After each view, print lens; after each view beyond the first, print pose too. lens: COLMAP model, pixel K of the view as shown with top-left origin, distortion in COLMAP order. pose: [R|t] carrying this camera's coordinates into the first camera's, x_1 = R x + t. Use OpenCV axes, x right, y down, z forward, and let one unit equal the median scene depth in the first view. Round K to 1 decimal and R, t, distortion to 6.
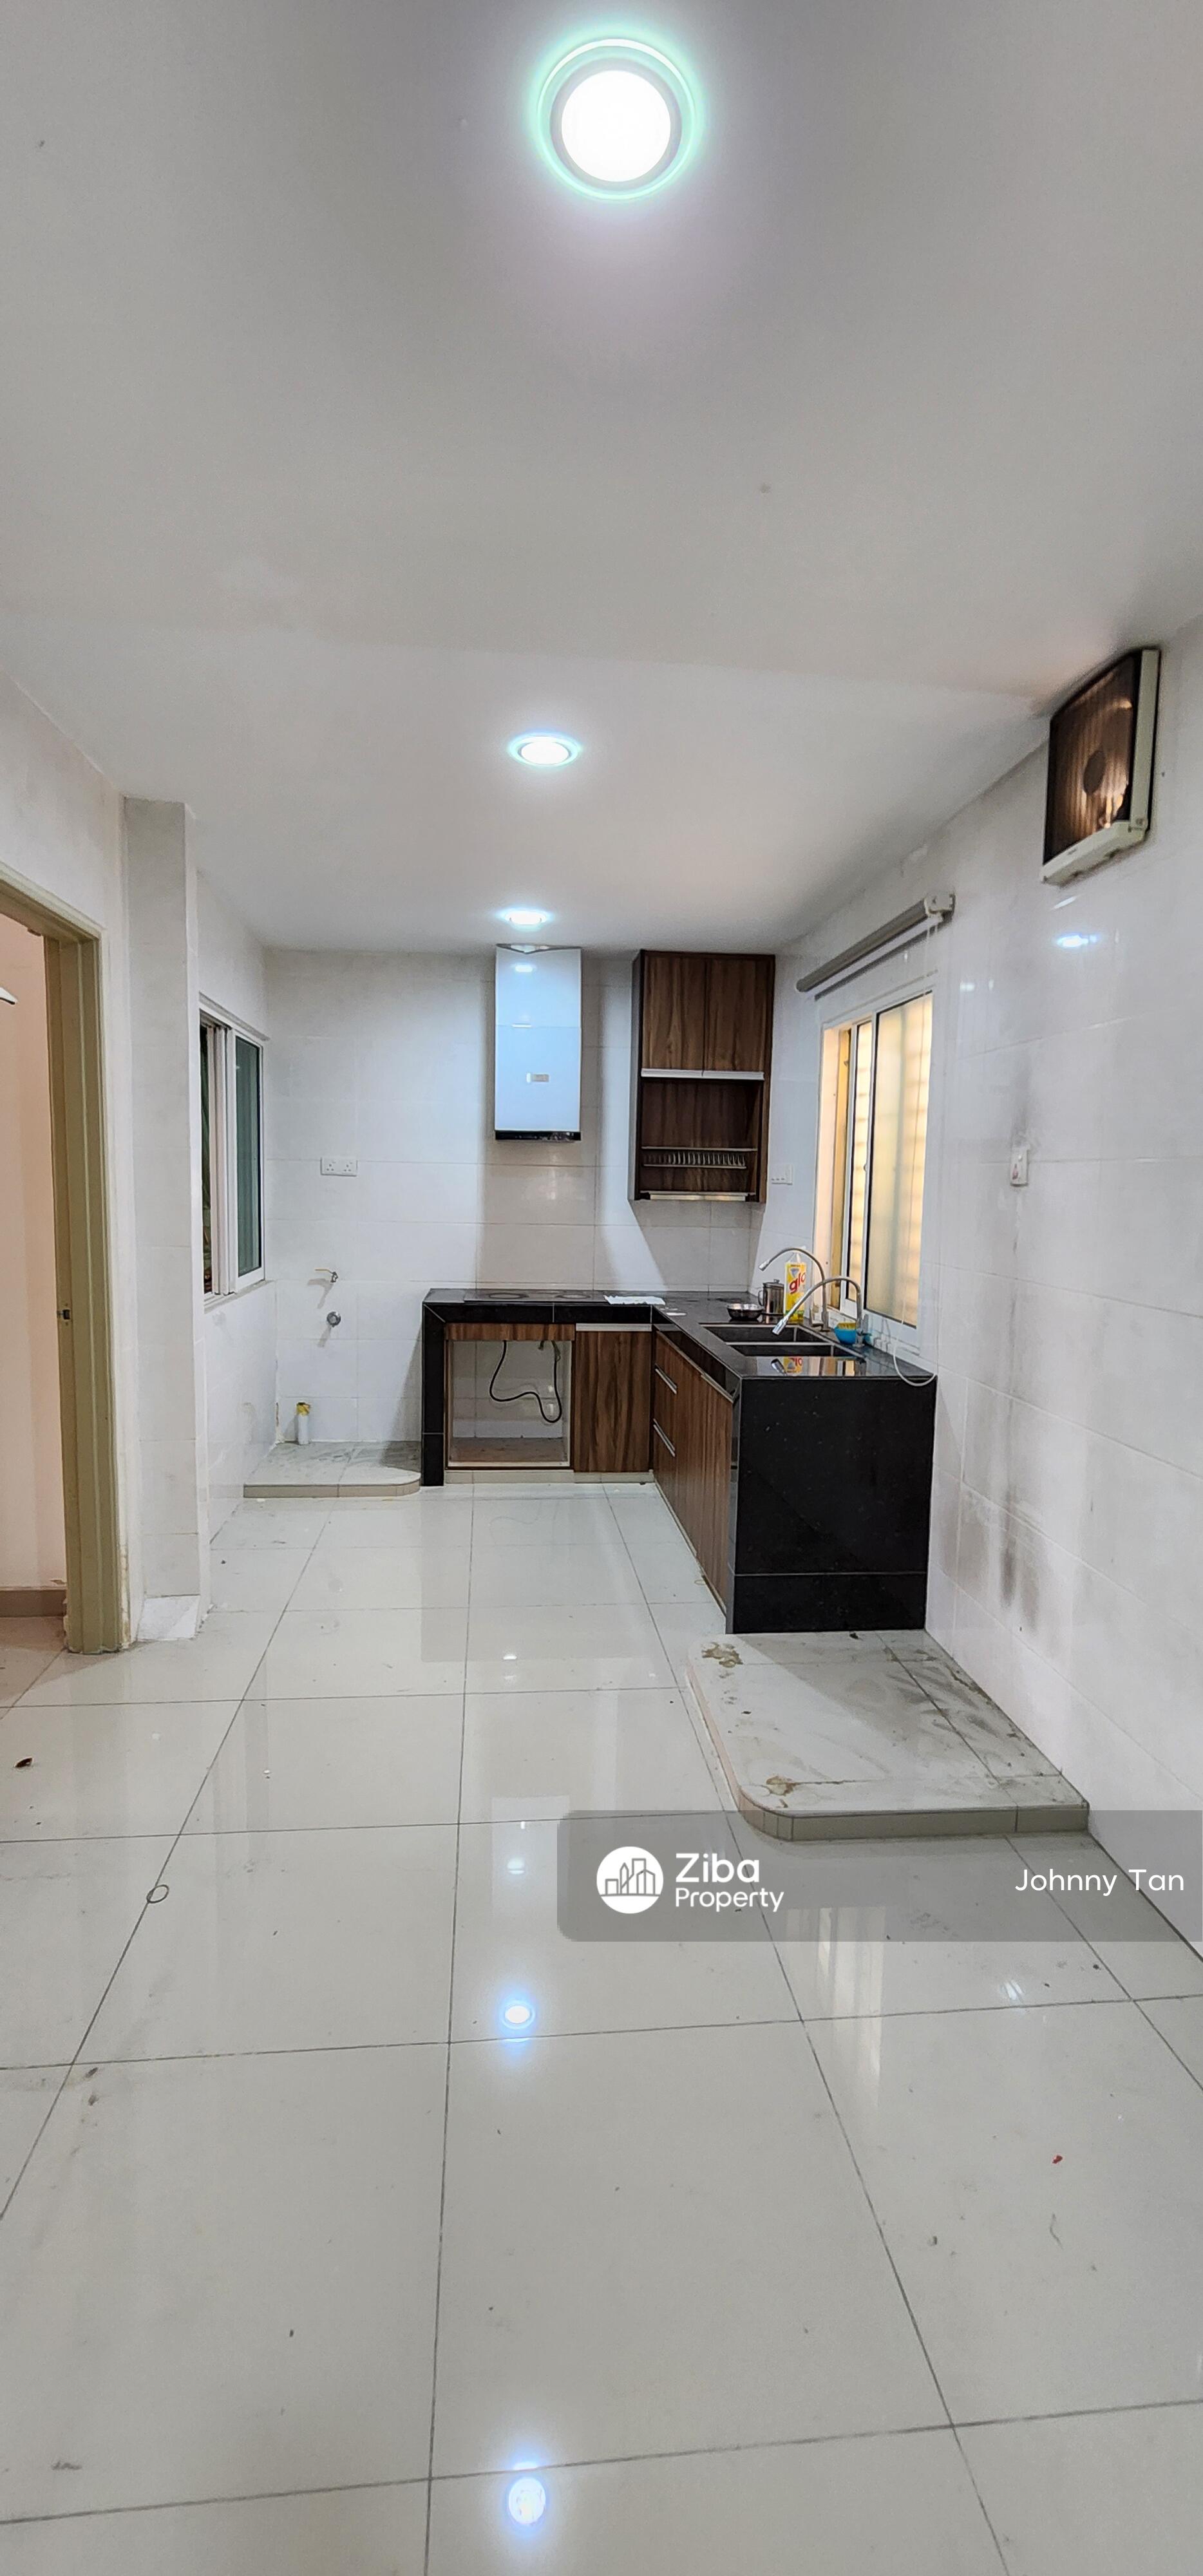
lens RADIAL K [[1061.9, 0, 598.5], [0, 1061.9, 1284.7], [0, 0, 1]] dist [0.002917, -0.001209]
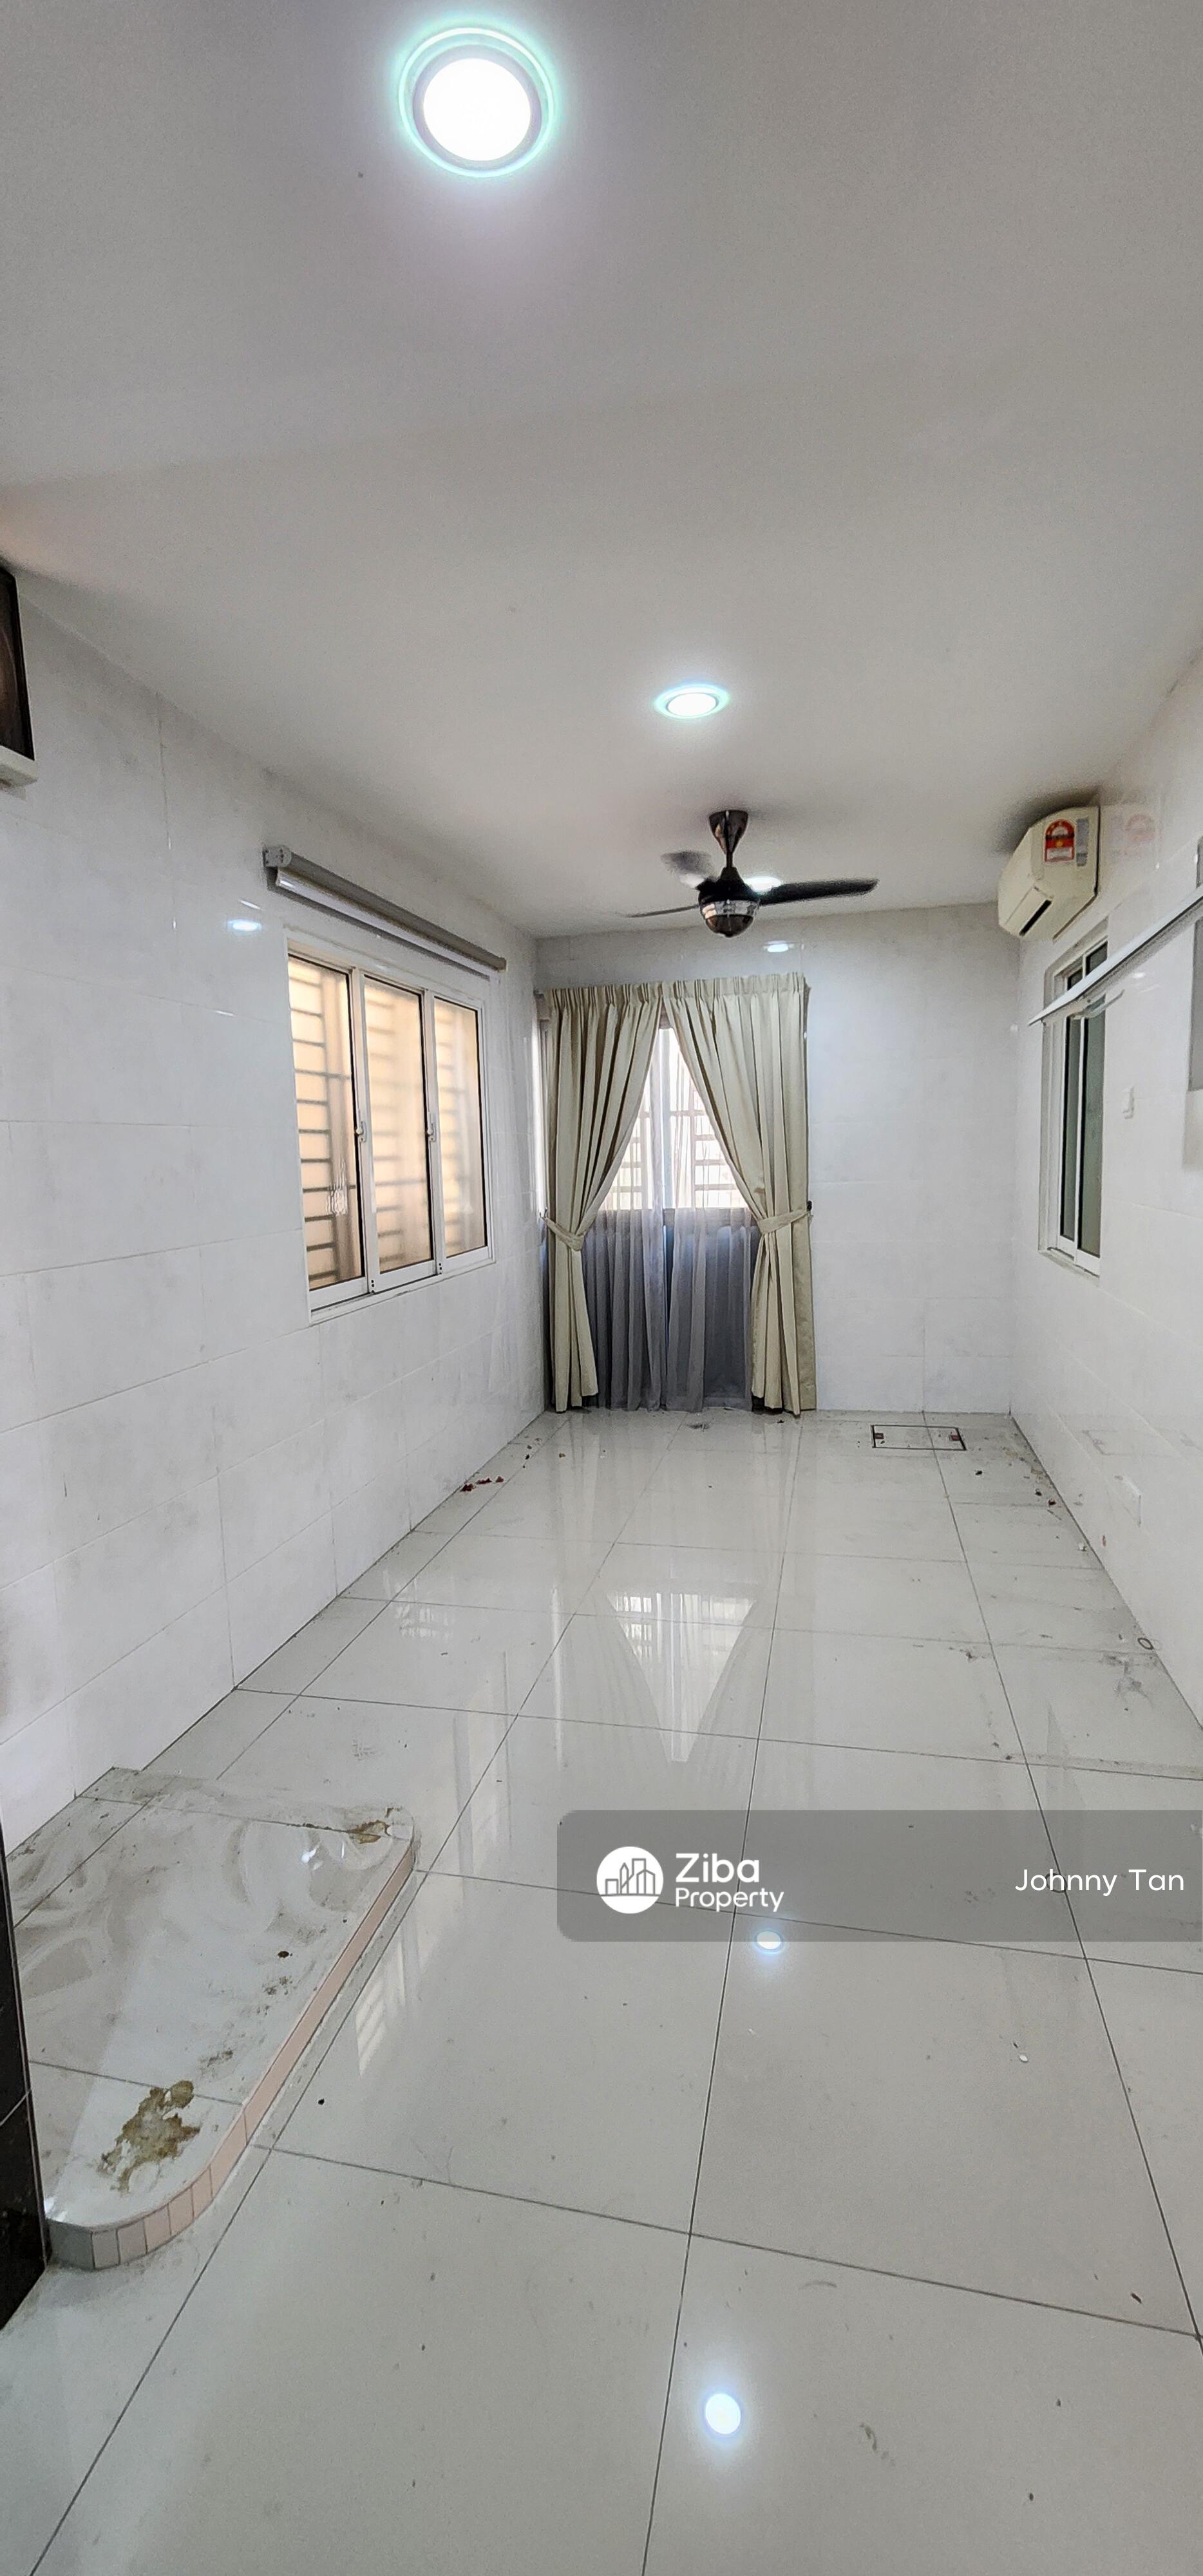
lens RADIAL K [[1061.9, 0, 603.2], [0, 1061.9, 1284.6], [0, 0, 1]] dist [0.002917, -0.001209]
pose [[-0.948024, -0.030239, 0.316760, -0.253874], [0.046024, 0.971976, 0.230531, -0.148919], [-0.314854, 0.233127, -0.920065, 1.507824]]
